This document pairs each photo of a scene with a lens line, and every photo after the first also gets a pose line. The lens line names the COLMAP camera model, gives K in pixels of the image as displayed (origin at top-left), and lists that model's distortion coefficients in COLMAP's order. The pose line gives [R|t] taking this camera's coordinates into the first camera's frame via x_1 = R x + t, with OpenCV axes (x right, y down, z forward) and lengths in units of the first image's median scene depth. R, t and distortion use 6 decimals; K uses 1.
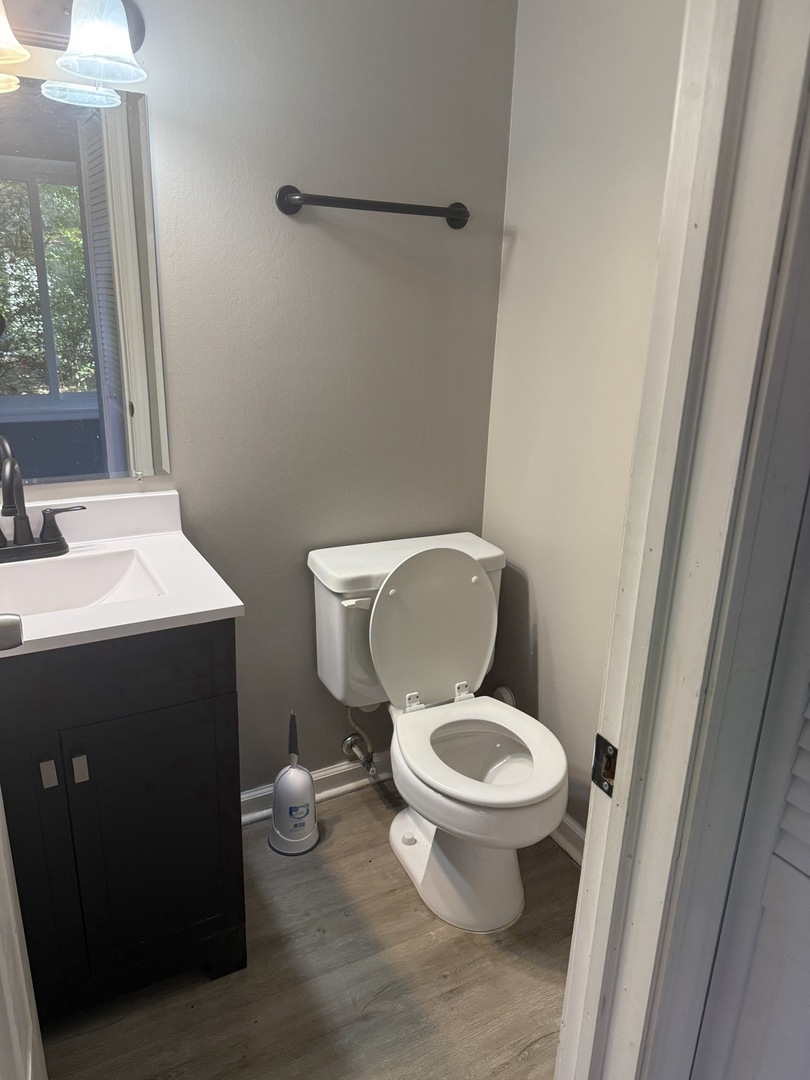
lens RADIAL K [[759.1, 0, 396.7], [0, 759.1, 548.5], [0, 0, 1]] dist [0.049469, -0.067676]
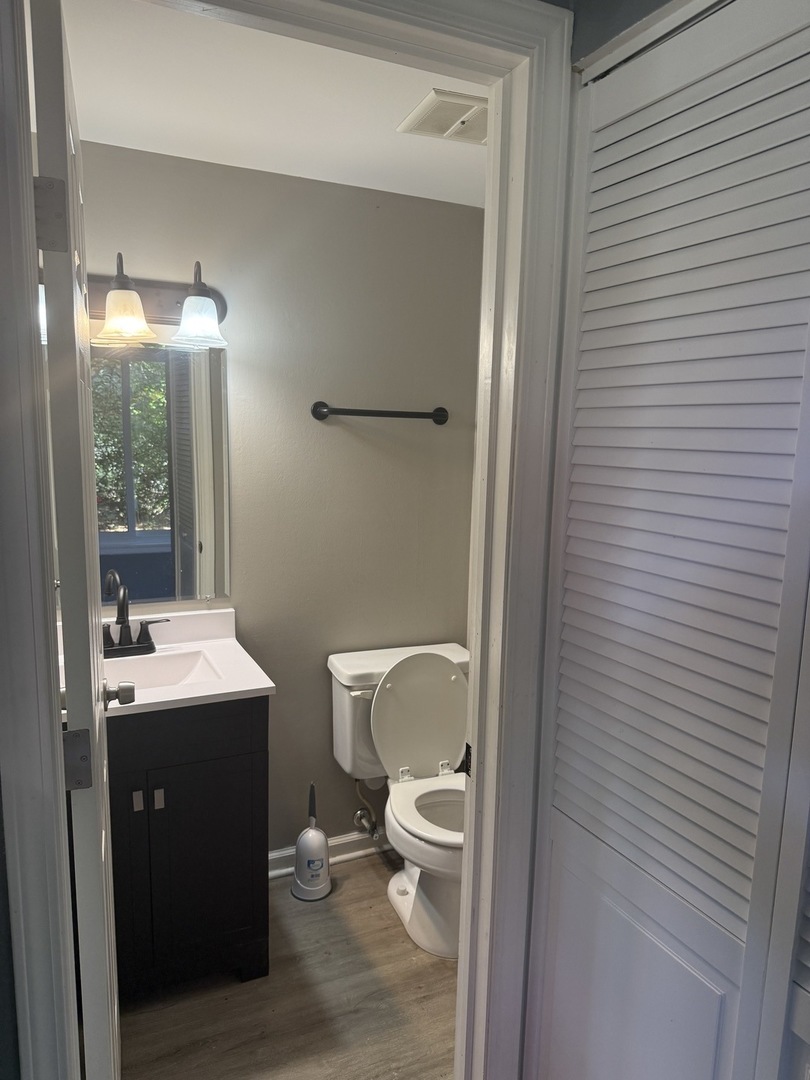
lens RADIAL K [[759.1, 0, 409.7], [0, 759.1, 543.2], [0, 0, 1]] dist [0.049469, -0.067676]
pose [[0.999062, 0.002962, -0.043202, 0.090392], [-0.010330, 0.985157, -0.171346, 0.039723], [0.042053, 0.171631, 0.984263, -0.364750]]
